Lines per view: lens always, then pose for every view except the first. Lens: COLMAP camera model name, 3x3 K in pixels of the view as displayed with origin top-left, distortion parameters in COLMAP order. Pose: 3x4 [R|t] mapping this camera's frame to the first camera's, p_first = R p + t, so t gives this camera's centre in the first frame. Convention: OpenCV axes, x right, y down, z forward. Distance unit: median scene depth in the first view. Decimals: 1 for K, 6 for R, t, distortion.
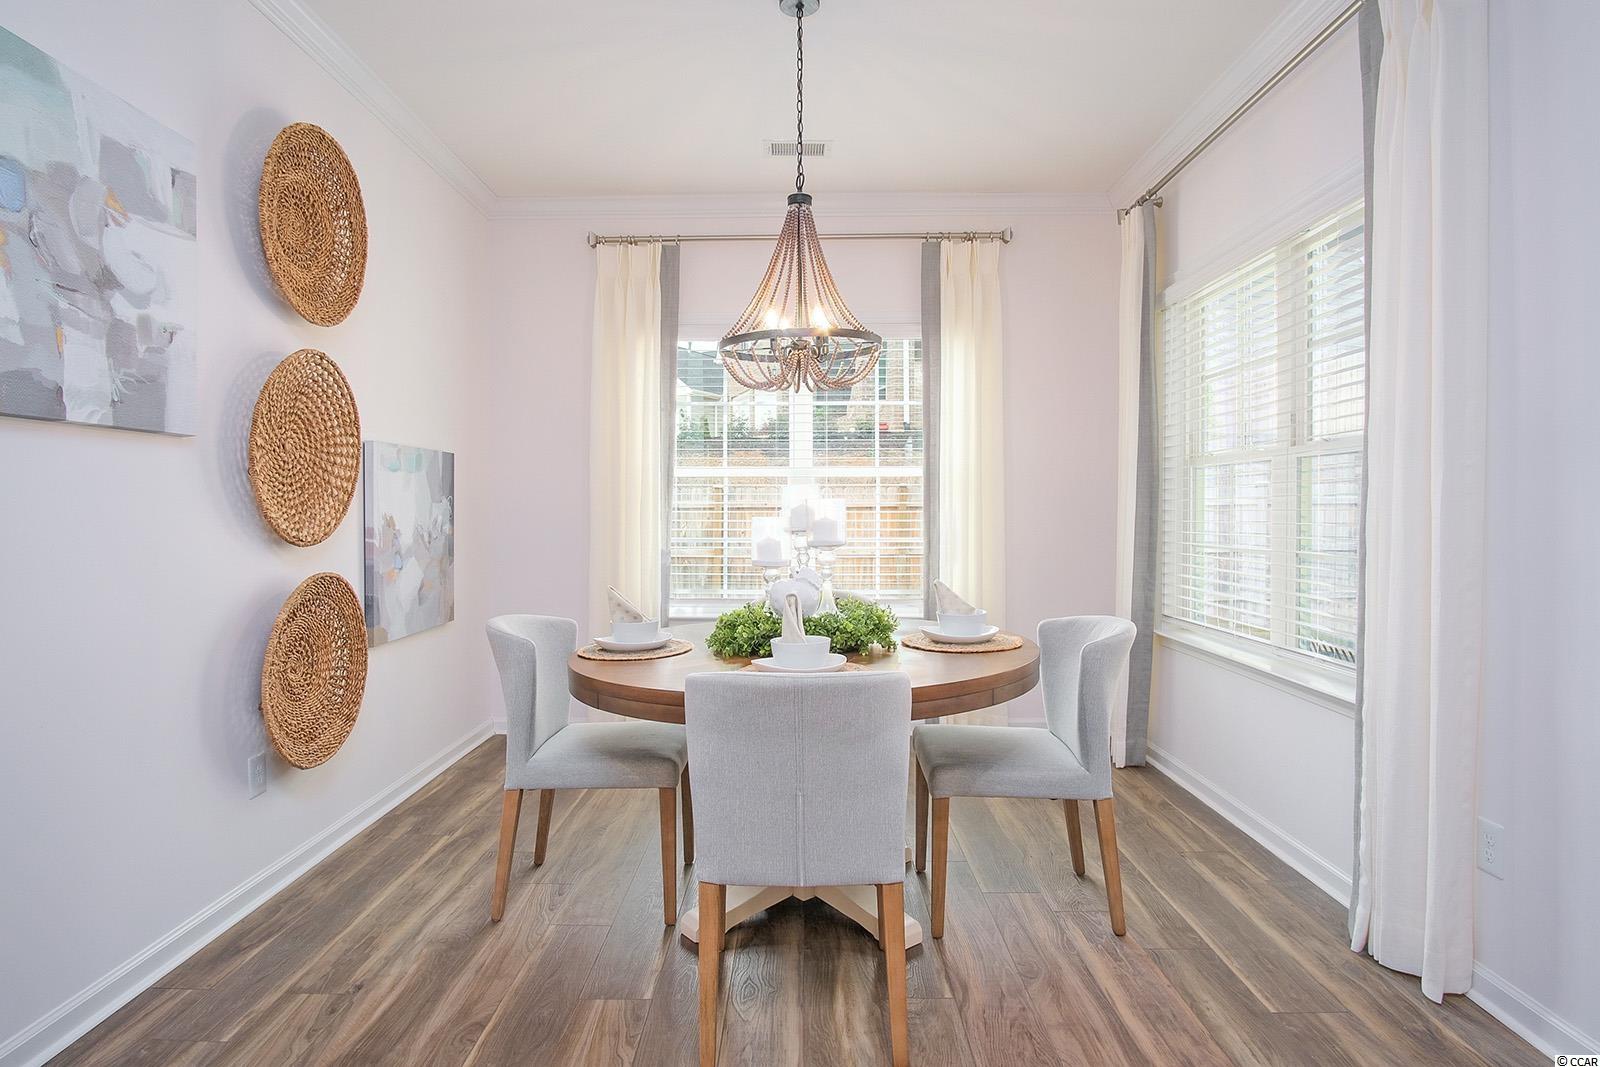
lens RADIAL K [[880.6, 0, 797.0], [0, 880.6, 514.4], [0, 0, 1]] dist [-0.020429, 0.002946]
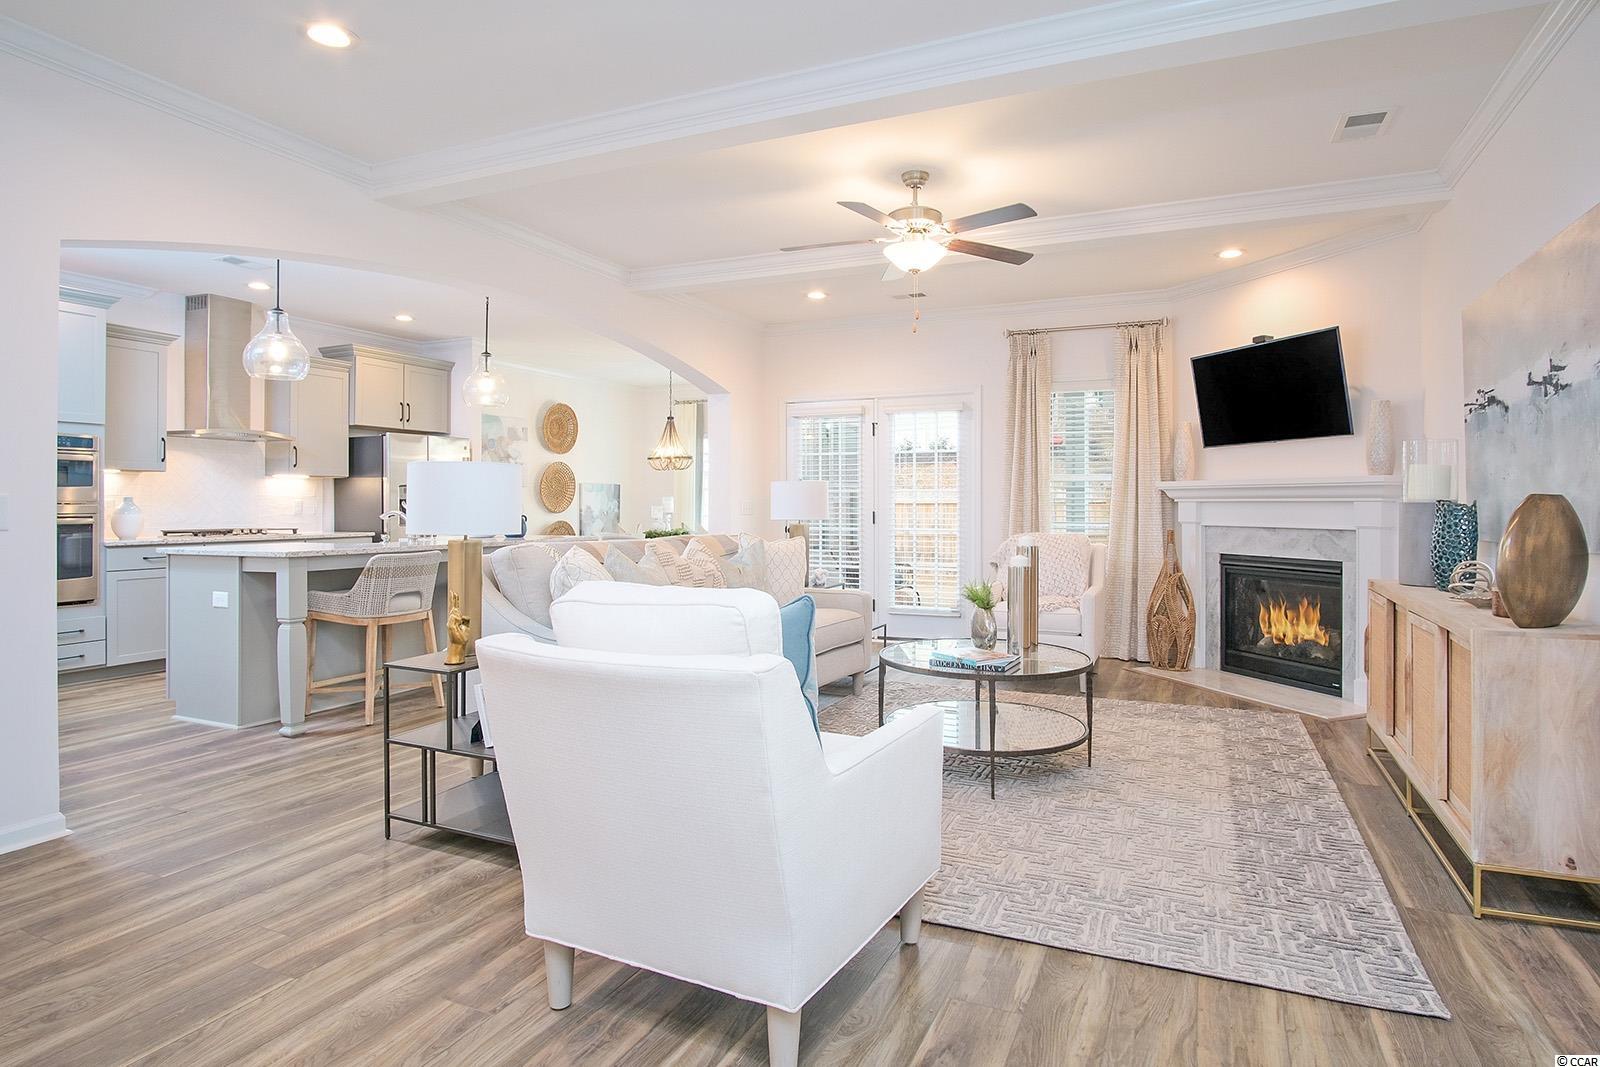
lens RADIAL K [[856.6, 0, 819.5], [0, 856.6, 500.4], [0, 0, 1]] dist [-0.016901, 0.000123]
pose [[0.916928, 0.006566, -0.398999, 2.012839], [-0.011466, 0.999885, -0.009895, 0.005068], [0.398889, 0.013648, 0.916898, -1.996927]]
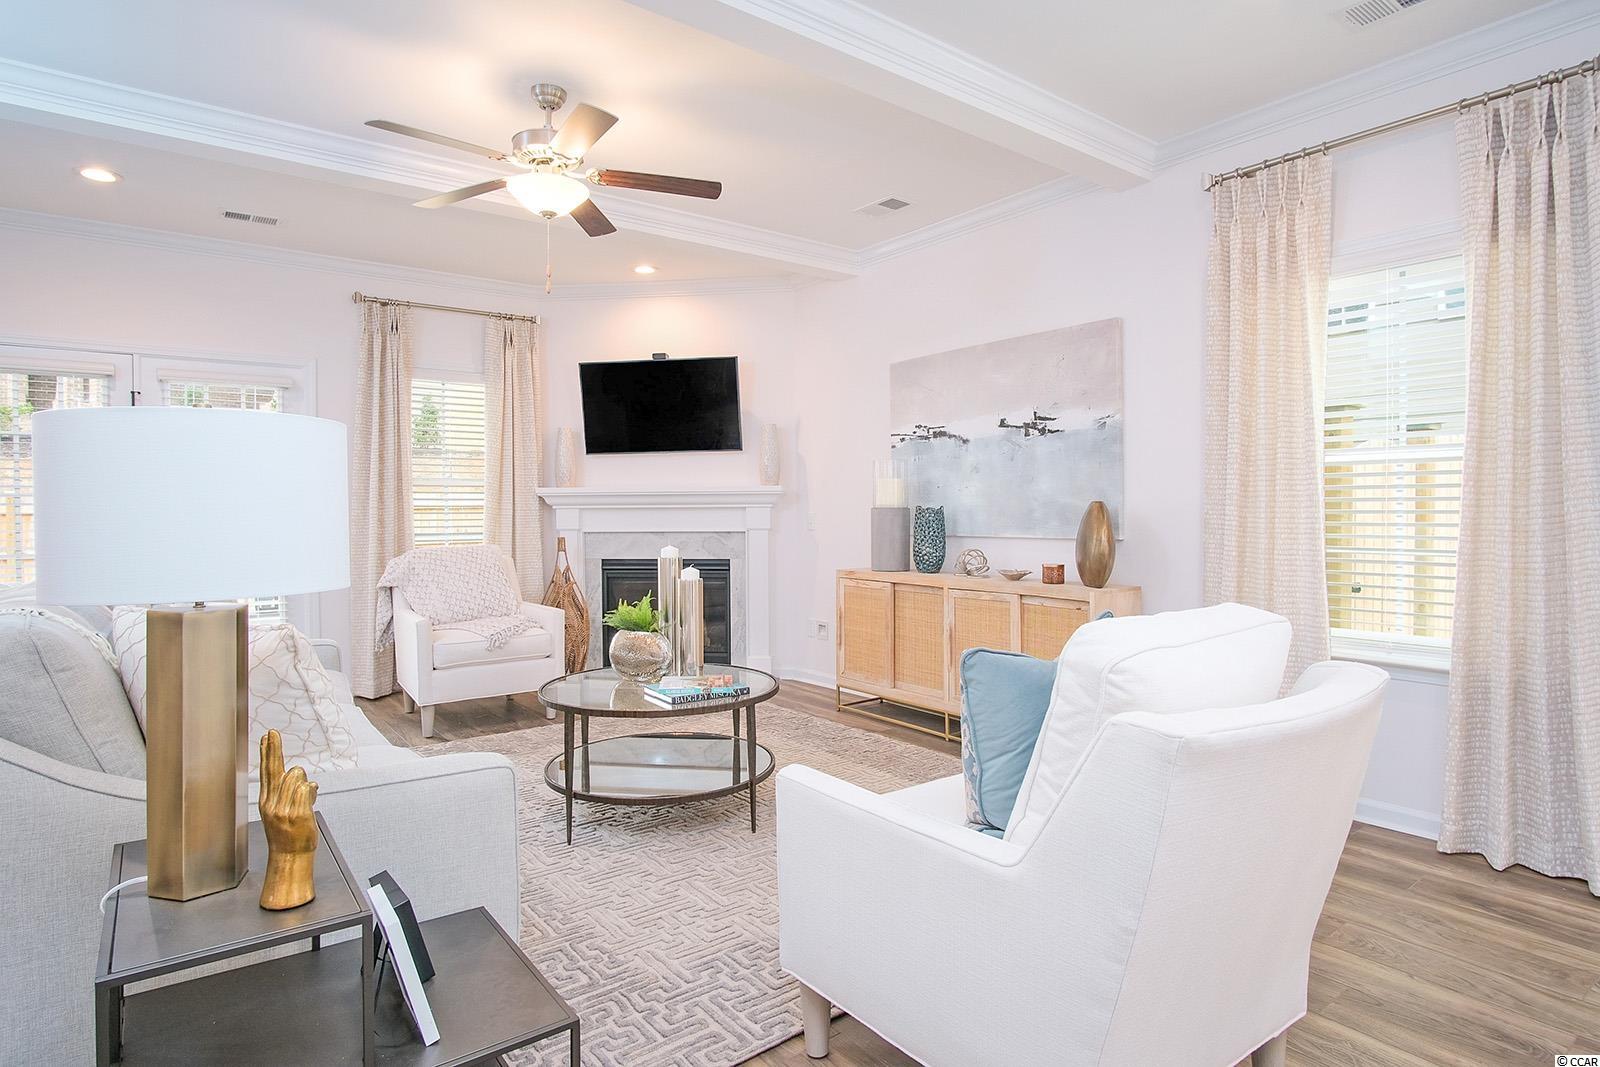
lens RADIAL K [[880.6, 0, 797.0], [0, 880.6, 514.4], [0, 0, 1]] dist [-0.020429, 0.002946]
pose [[0.796233, -0.002305, 0.604986, 1.097083], [0.006675, 0.999965, -0.004975, 0.005962], [-0.604954, 0.007999, 0.796220, -1.718546]]
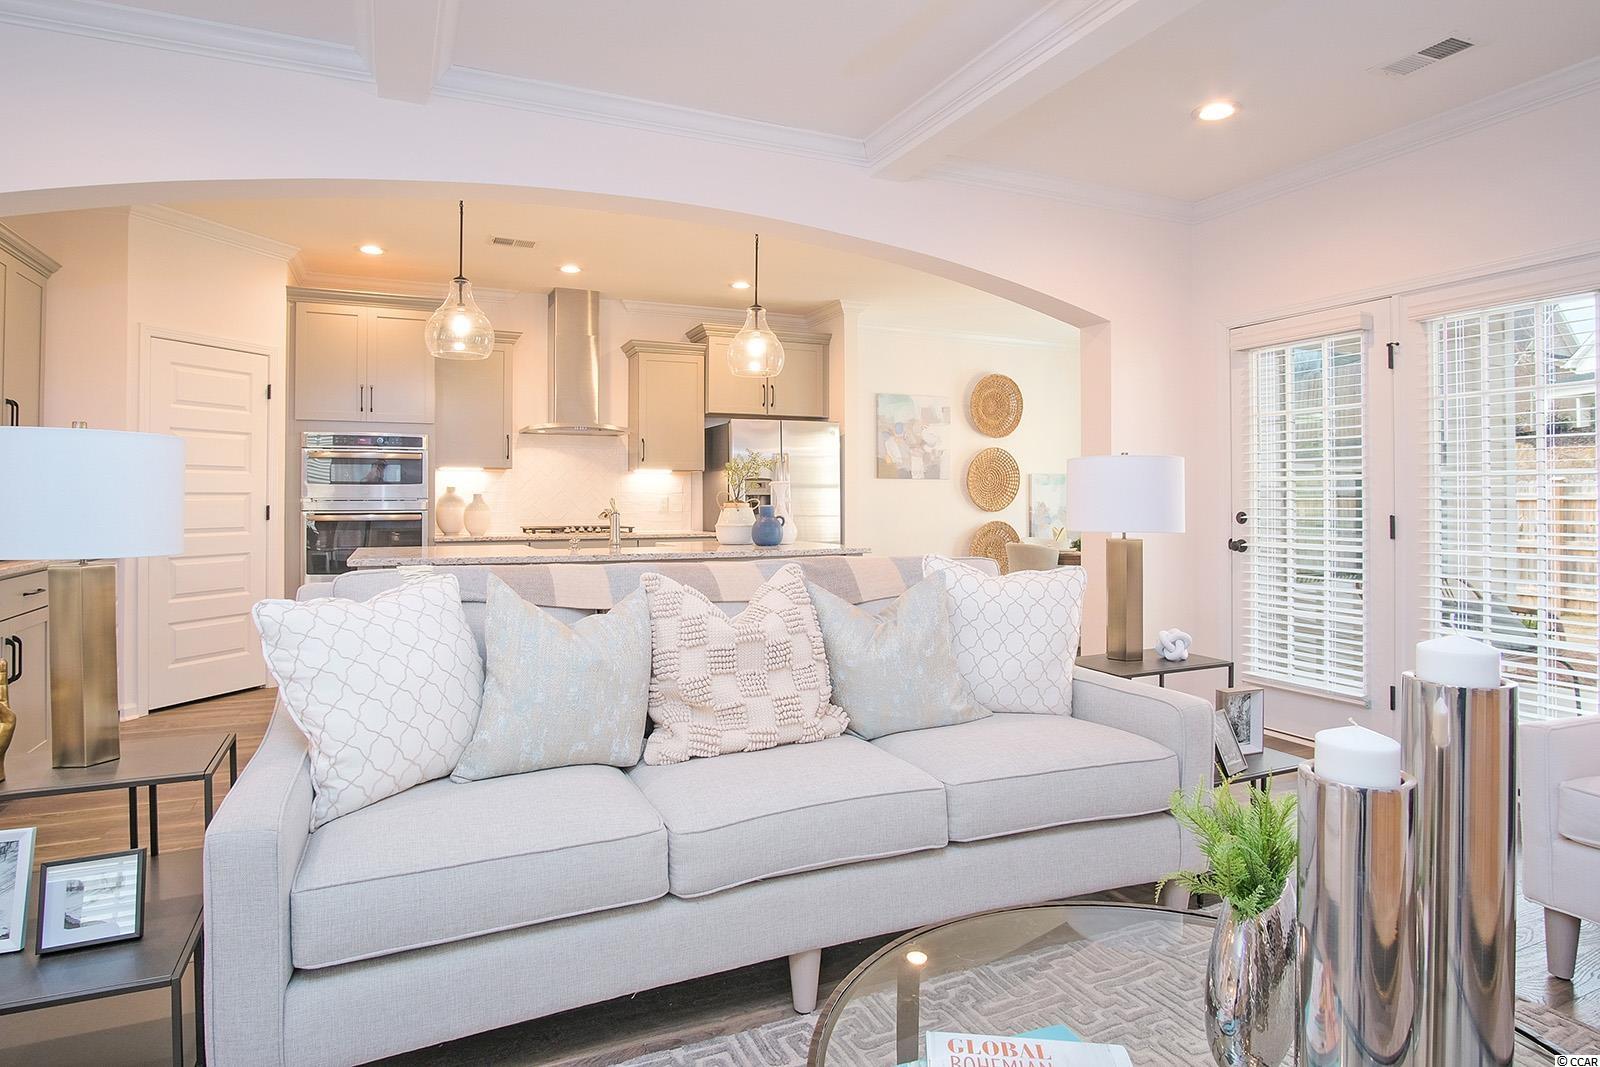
lens RADIAL K [[878.5, 0, 792.9], [0, 878.5, 490.4], [0, 0, 1]] dist [-0.020882, -0.000165]
pose [[0.418180, -0.001707, -0.908363, 1.965758], [-0.012024, 0.999900, -0.007414, -0.006617], [0.908285, 0.014023, 0.418118, -0.928356]]
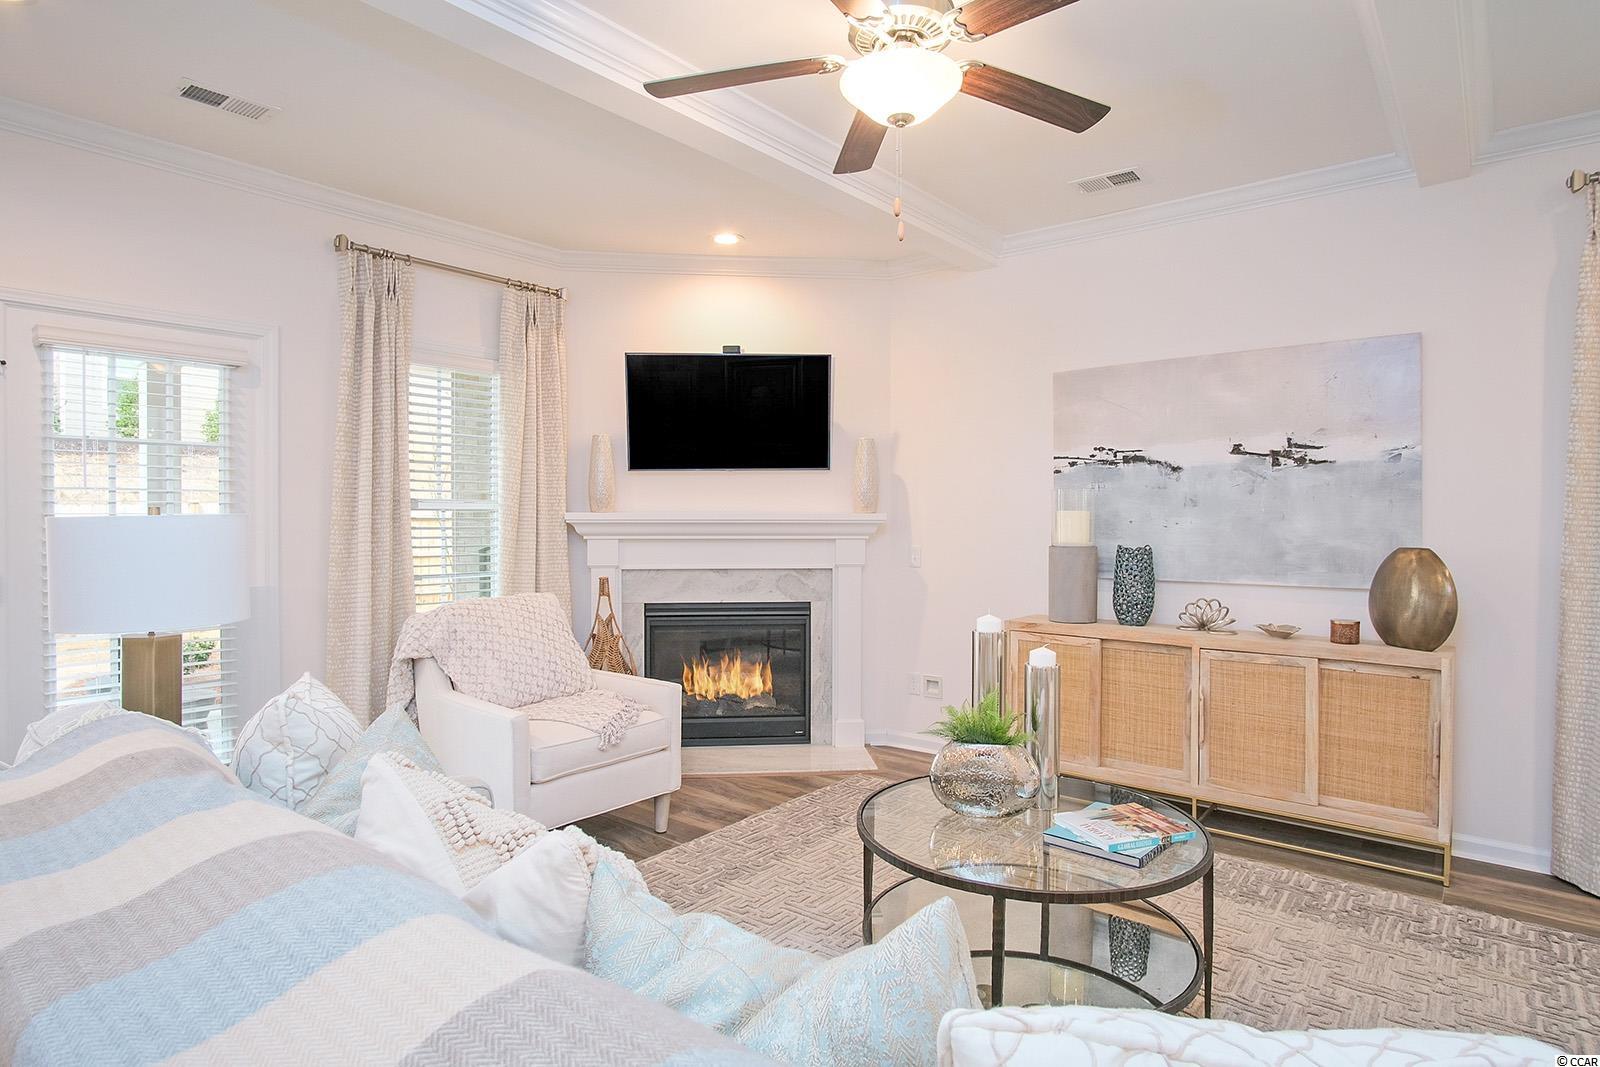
lens RADIAL K [[875.9, 0, 809.3], [0, 875.9, 523.5], [0, 0, 1]] dist [-0.021580, -0.000098]
pose [[0.630355, 0.001536, 0.776306, 0.895953], [0.001535, 0.999994, -0.003225, -0.050362], [-0.776306, 0.003224, 0.630348, -0.976797]]
